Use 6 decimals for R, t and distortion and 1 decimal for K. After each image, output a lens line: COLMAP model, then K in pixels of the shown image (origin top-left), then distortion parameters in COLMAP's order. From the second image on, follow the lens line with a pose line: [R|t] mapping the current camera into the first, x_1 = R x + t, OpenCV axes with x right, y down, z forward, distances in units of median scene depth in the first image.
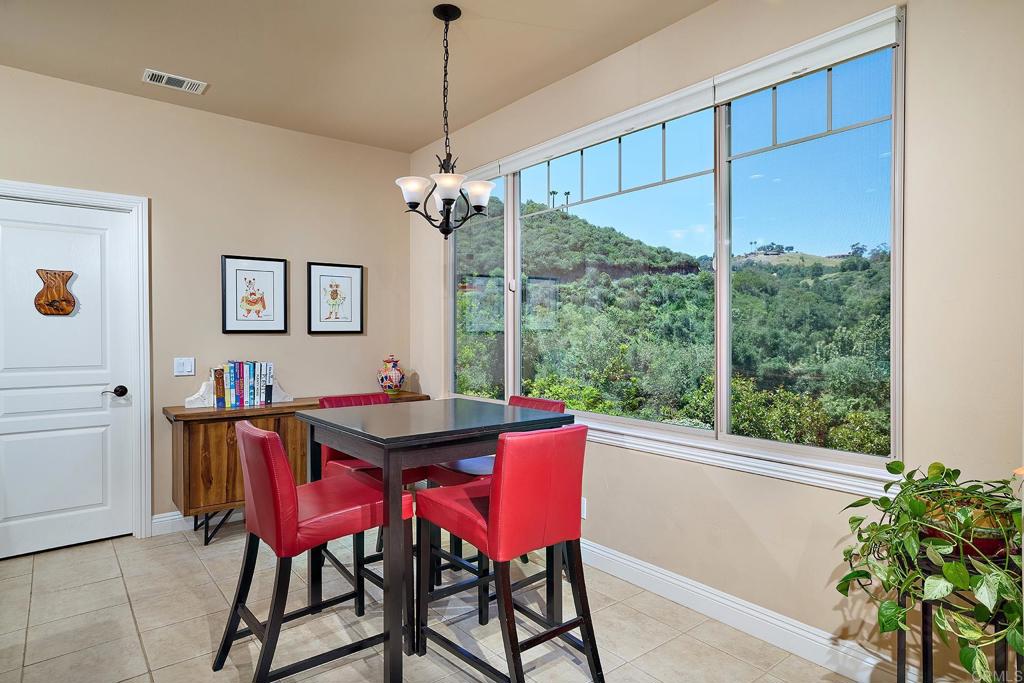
lens RADIAL K [[578.0, 0, 511.7], [0, 578.0, 332.6], [0, 0, 1]] dist [-0.009198, -0.000263]
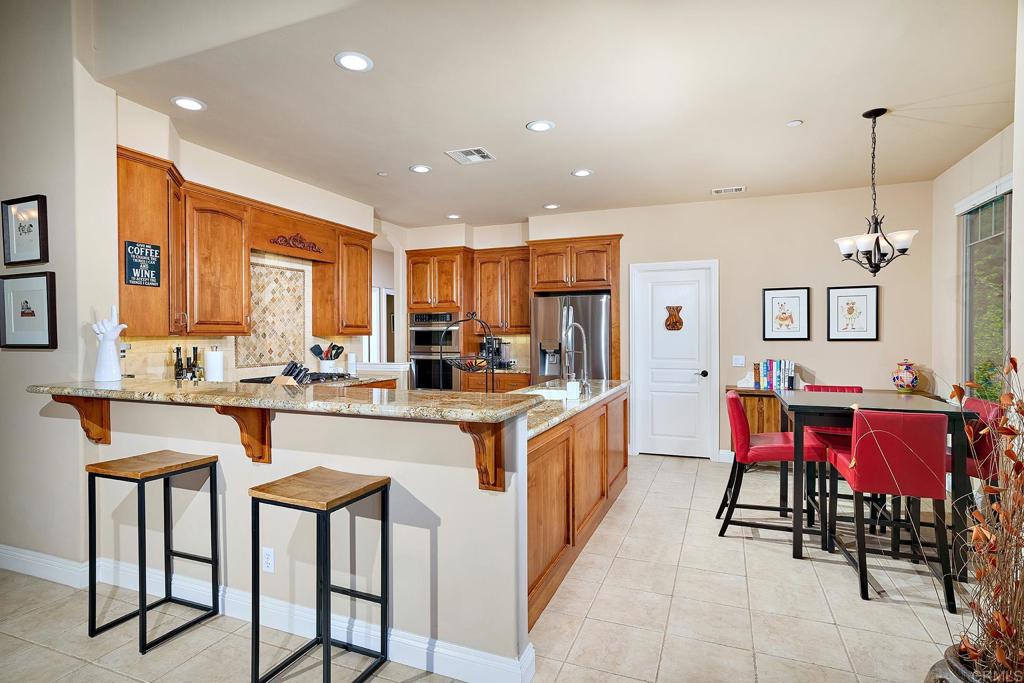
lens RADIAL K [[531.6, 0, 508.2], [0, 531.6, 340.4], [0, 0, 1]] dist [-0.025507, -0.000377]
pose [[0.485741, 0.010054, -0.874045, 0.401861], [0.004581, 0.999891, 0.014048, -0.021828], [0.874091, -0.010828, 0.485642, -0.271766]]
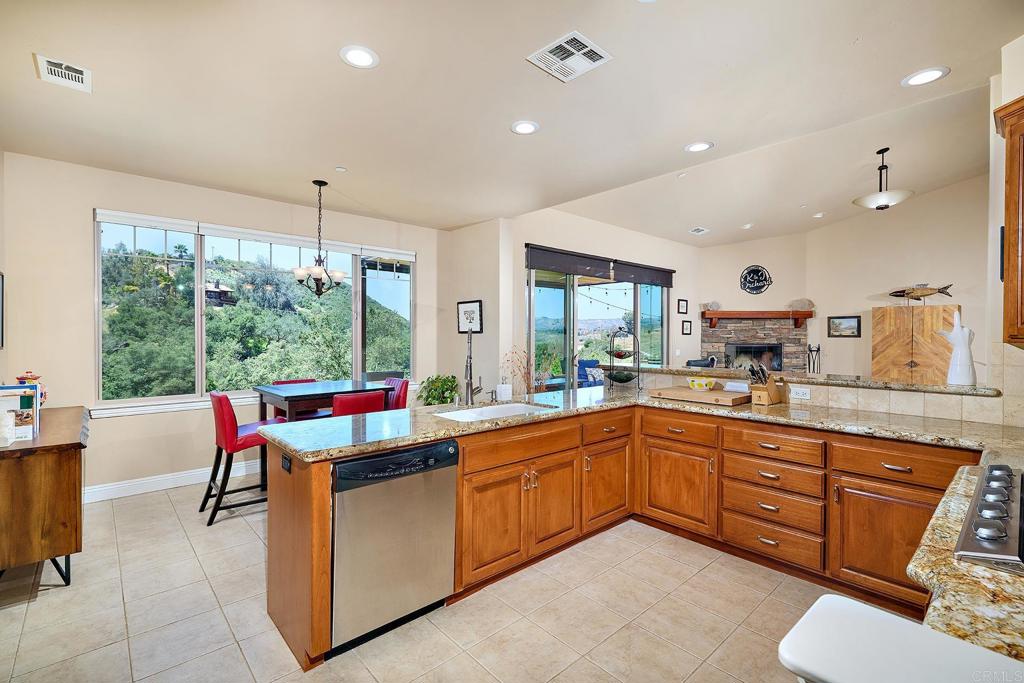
lens RADIAL K [[477.1, 0, 516.8], [0, 477.1, 342.4], [0, 0, 1]] dist [0.004104, 0.000293]
pose [[-0.048644, -0.013571, 0.998724, -1.297213], [-0.002393, 0.999906, 0.013471, -0.025899], [-0.998813, -0.001734, -0.048672, 0.283482]]
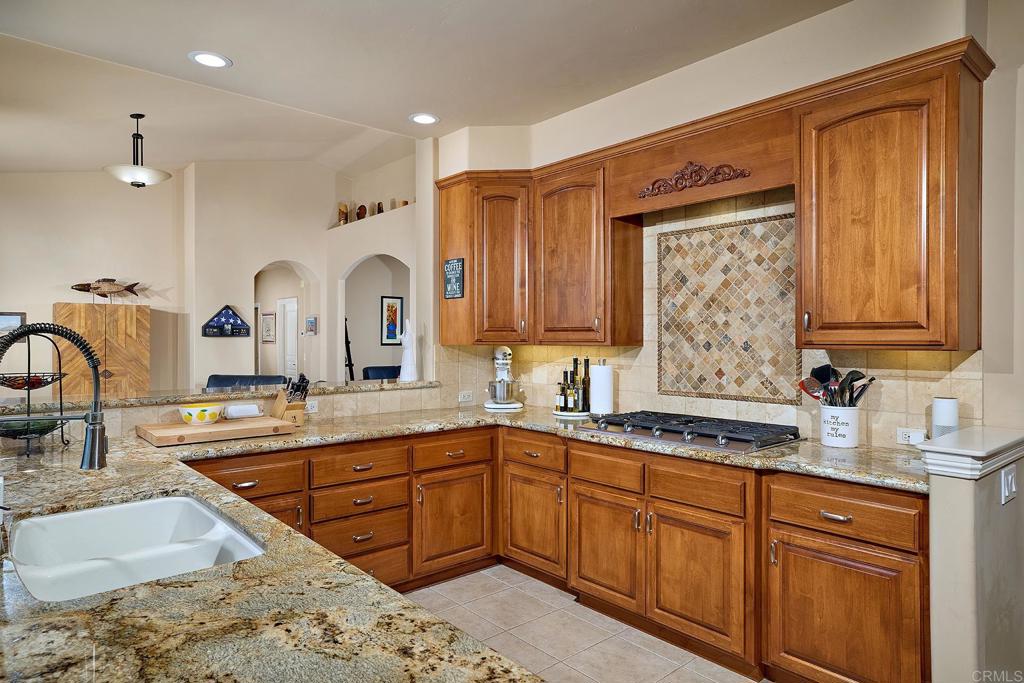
lens RADIAL K [[610.2, 0, 510.0], [0, 610.2, 341.8], [0, 0, 1]] dist [0.006914, 0.002354]
pose [[-0.998957, 0.002834, -0.045573, -0.699743], [0.002630, 0.999986, 0.004541, -0.029455], [0.045585, 0.004417, -0.998951, 0.719254]]
